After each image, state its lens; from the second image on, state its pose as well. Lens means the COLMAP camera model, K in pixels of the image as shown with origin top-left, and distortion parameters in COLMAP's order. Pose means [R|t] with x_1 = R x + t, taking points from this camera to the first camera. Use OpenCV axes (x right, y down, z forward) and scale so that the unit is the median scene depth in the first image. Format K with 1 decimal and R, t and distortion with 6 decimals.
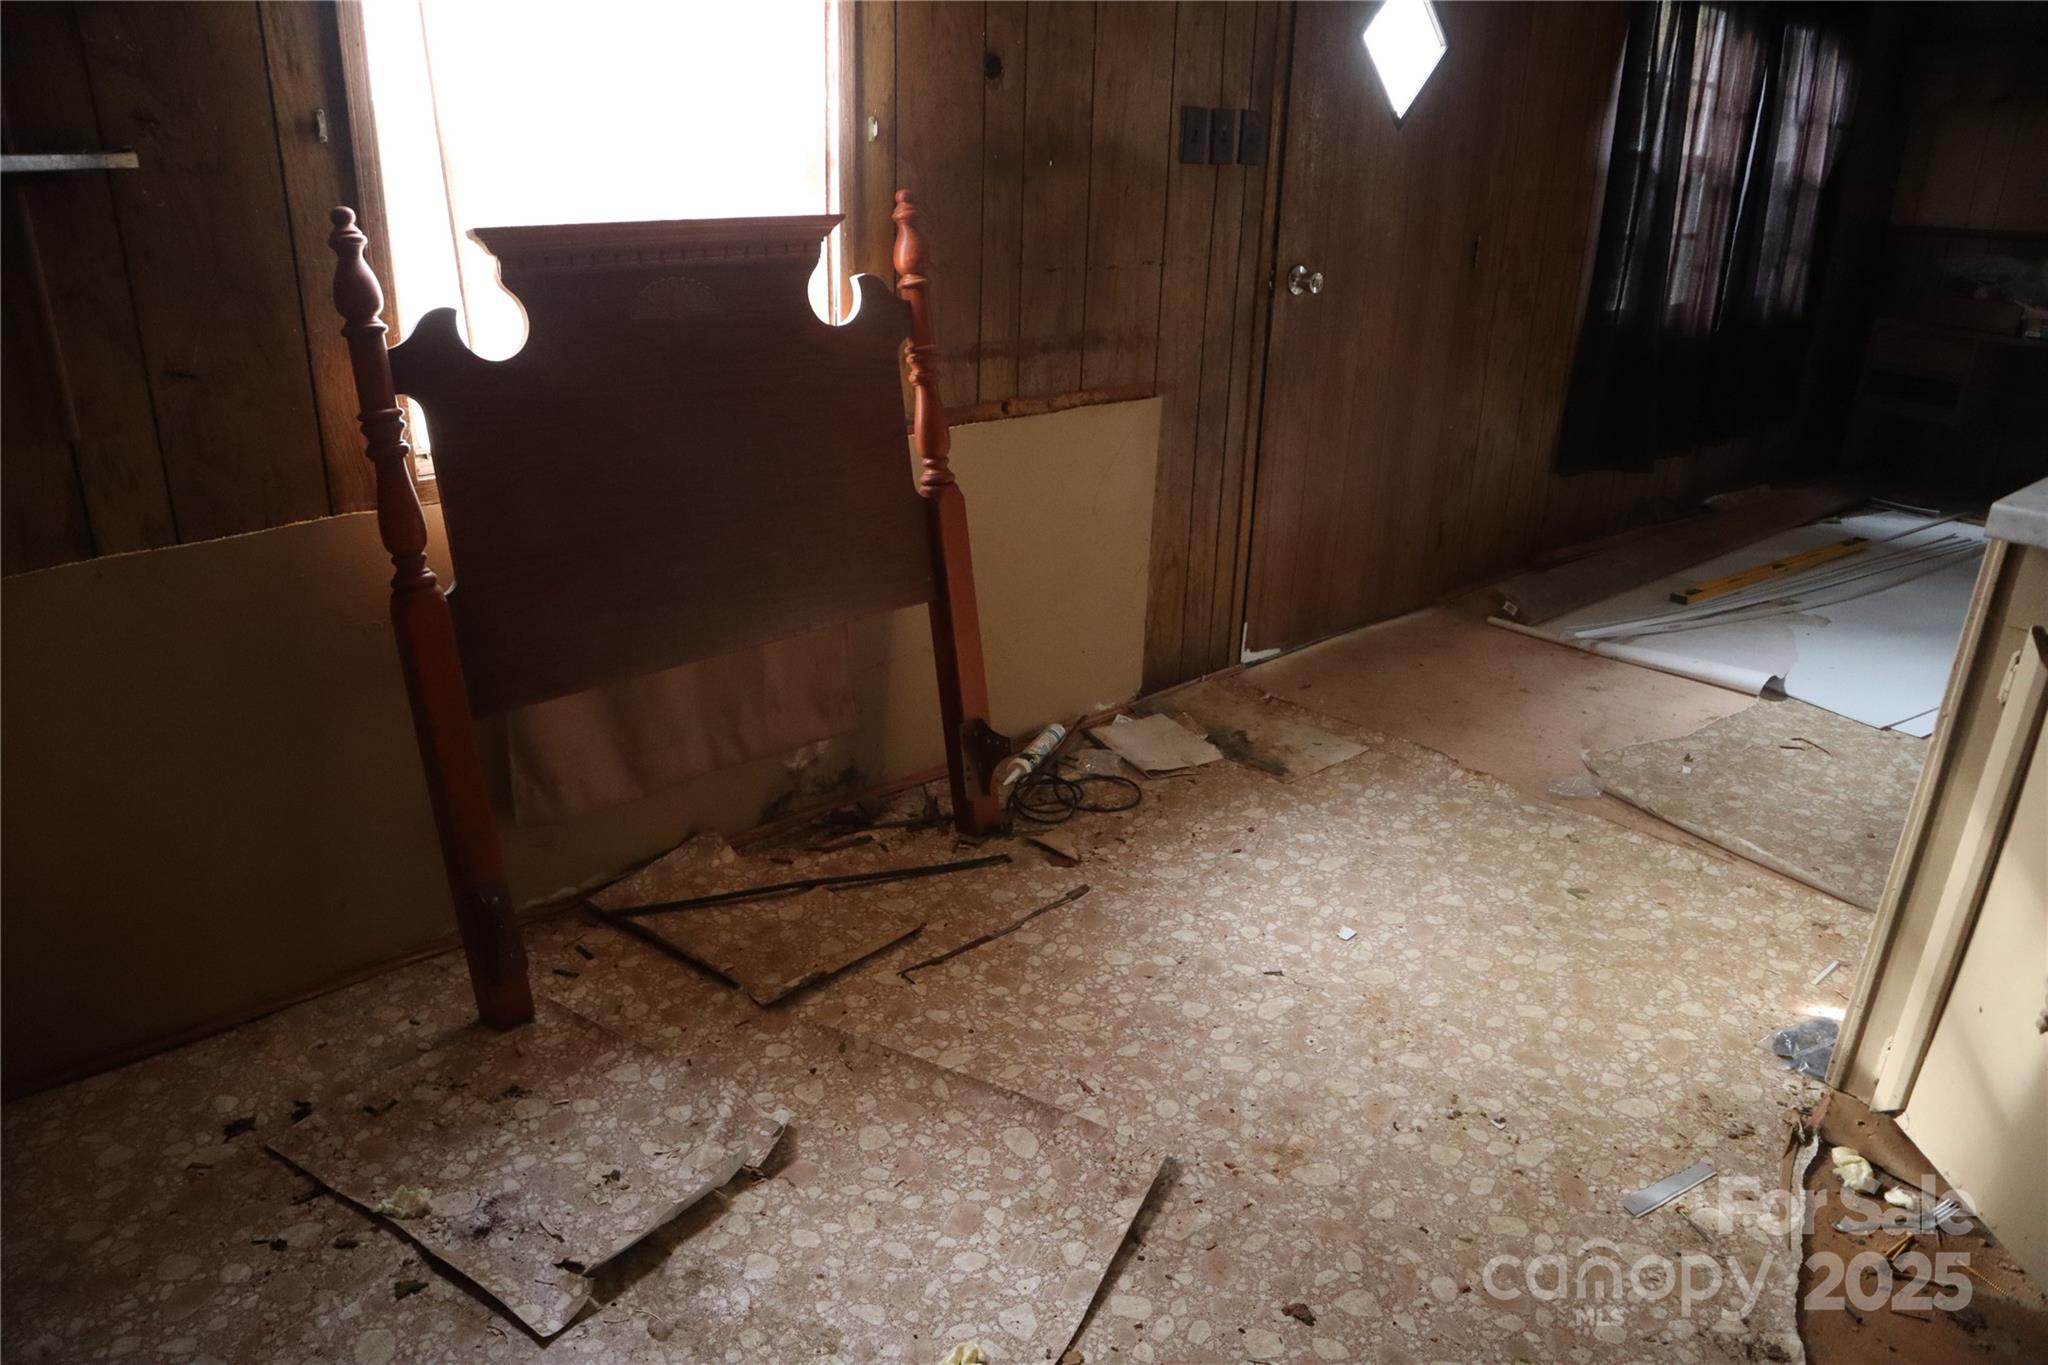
lens RADIAL K [[1411.5, 0, 1024.0], [0, 1411.5, 682.5], [0, 0, 1]] dist [-0.067067, 0.001175]
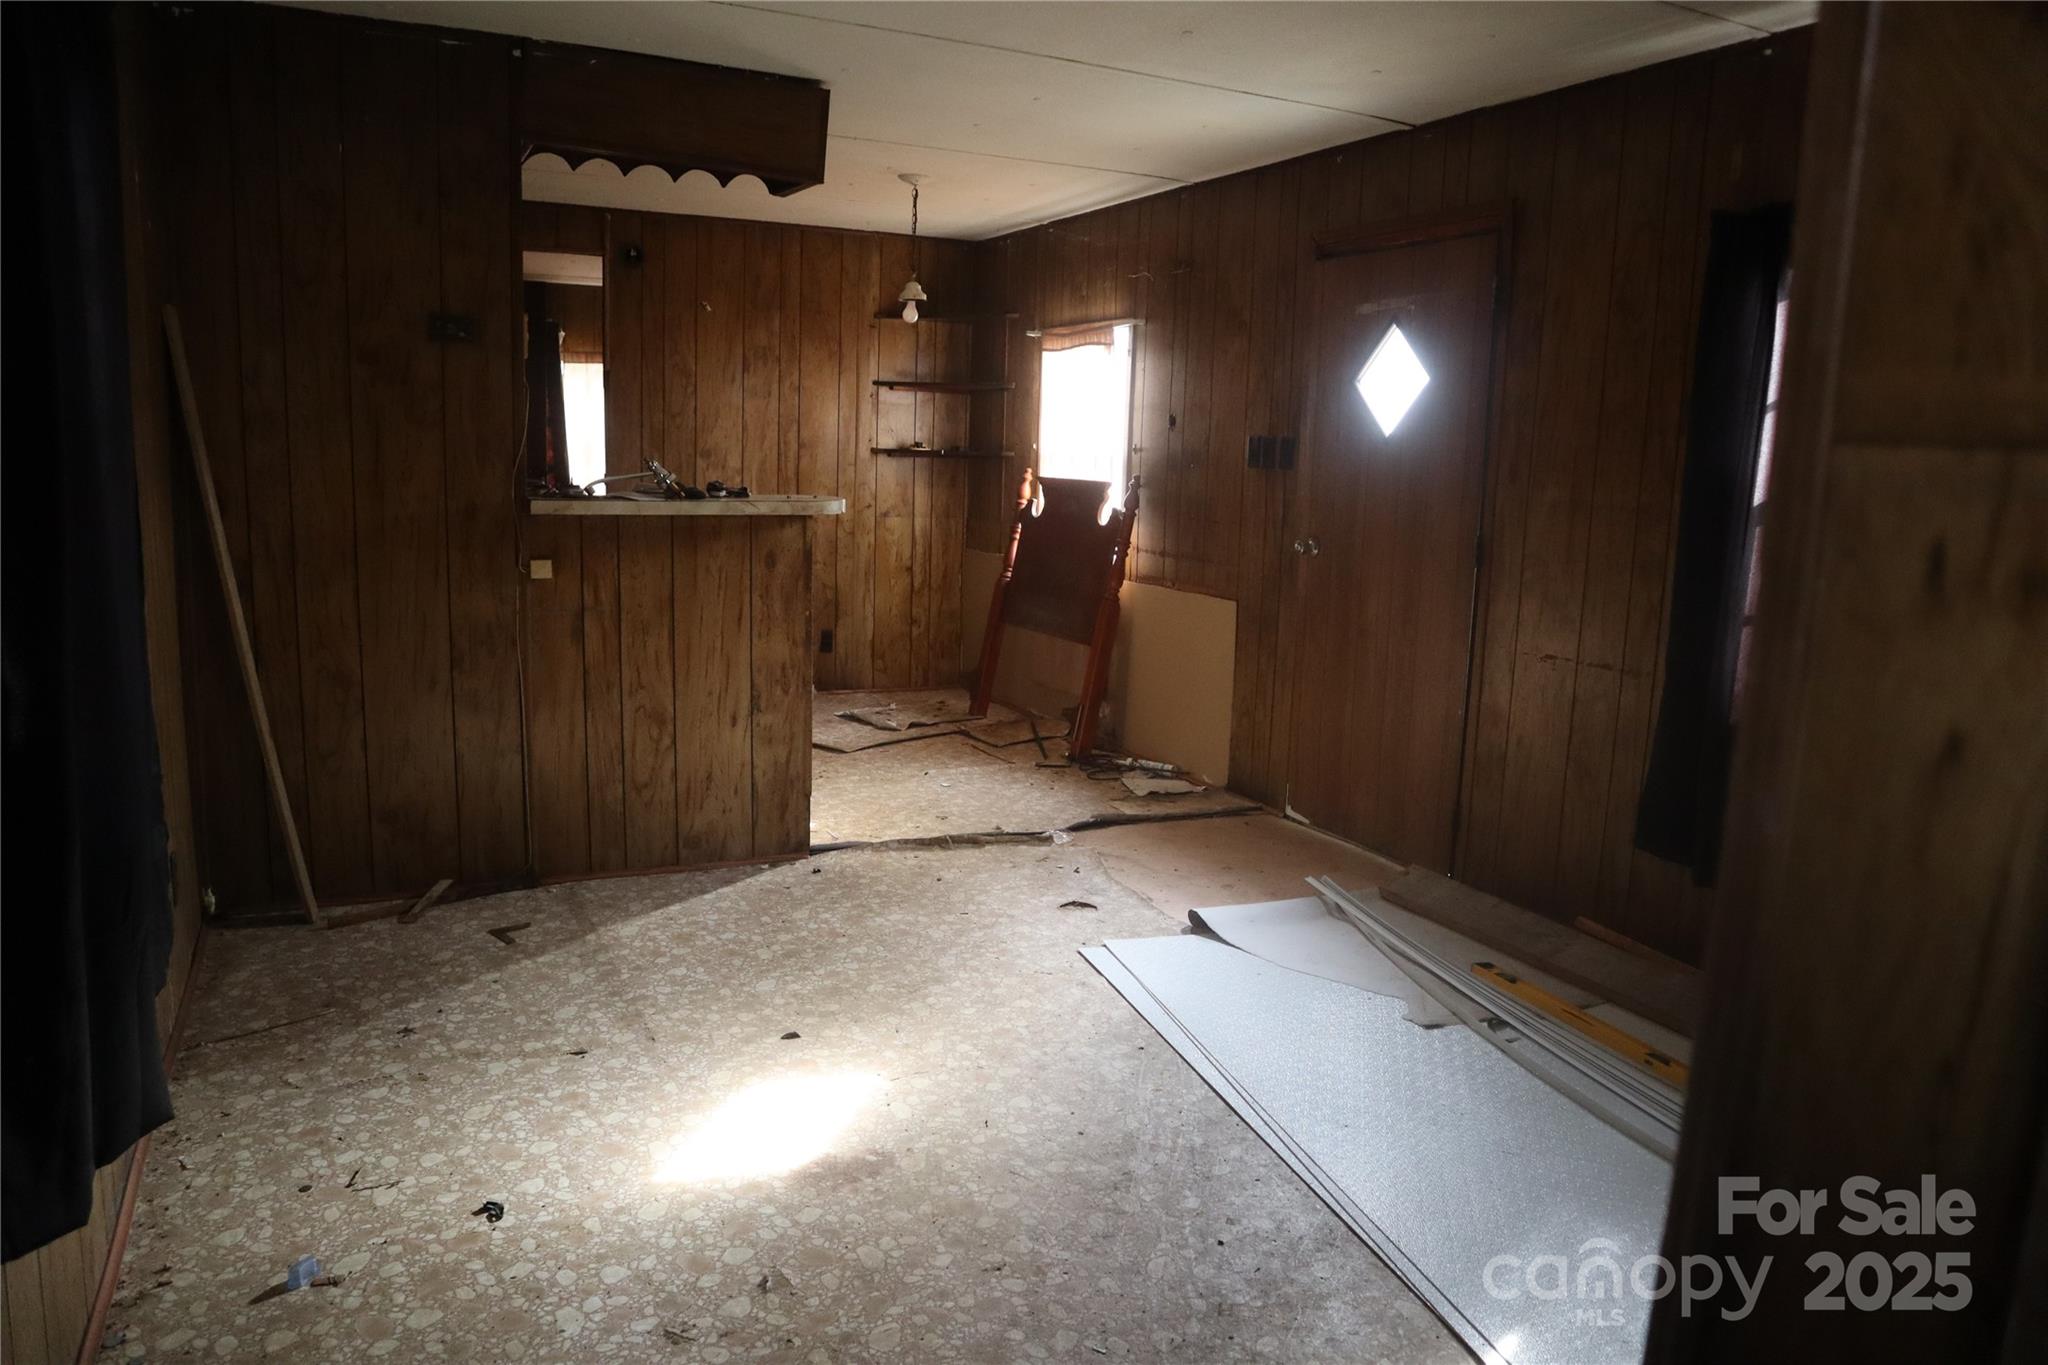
lens RADIAL K [[1399.2, 0, 1024.0], [0, 1399.2, 682.5], [0, 0, 1]] dist [-0.004396, -0.002038]
pose [[-0.263673, 0.131028, -0.955672, 1.426593], [-0.385359, 0.893930, 0.228885, -0.323385], [0.884294, 0.428627, -0.185212, 0.908110]]
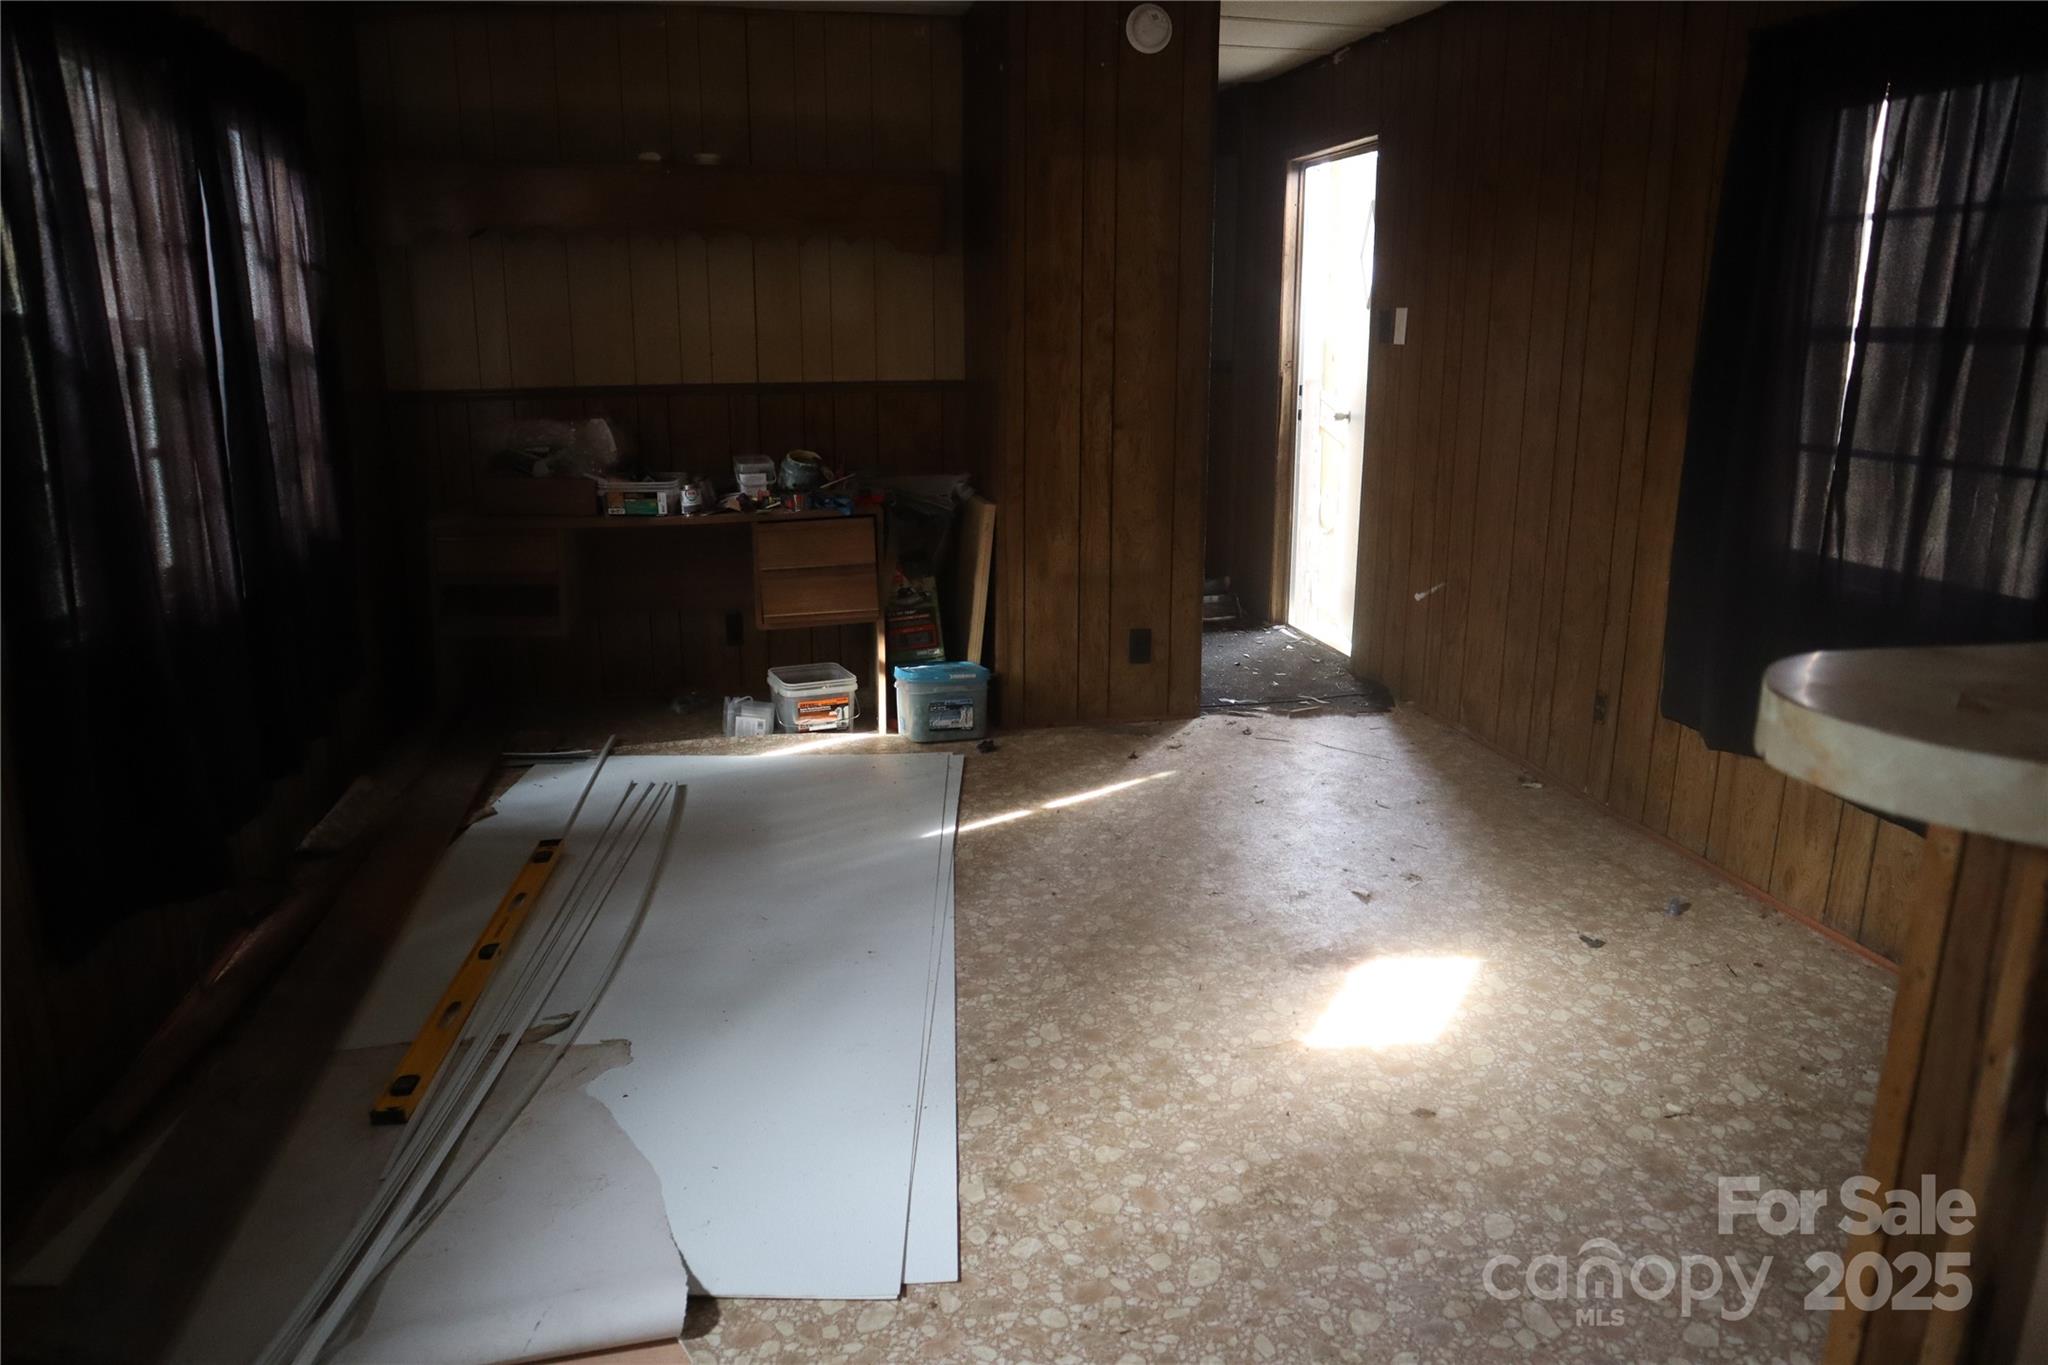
lens RADIAL K [[1399.2, 0, 1024.0], [0, 1399.2, 682.5], [0, 0, 1]] dist [-0.004396, -0.002038]
pose [[0.502264, -0.226784, 0.834446, 0.191387], [0.308706, 0.948432, 0.071949, -0.199504], [-0.807732, 0.221461, 0.546373, 0.499856]]
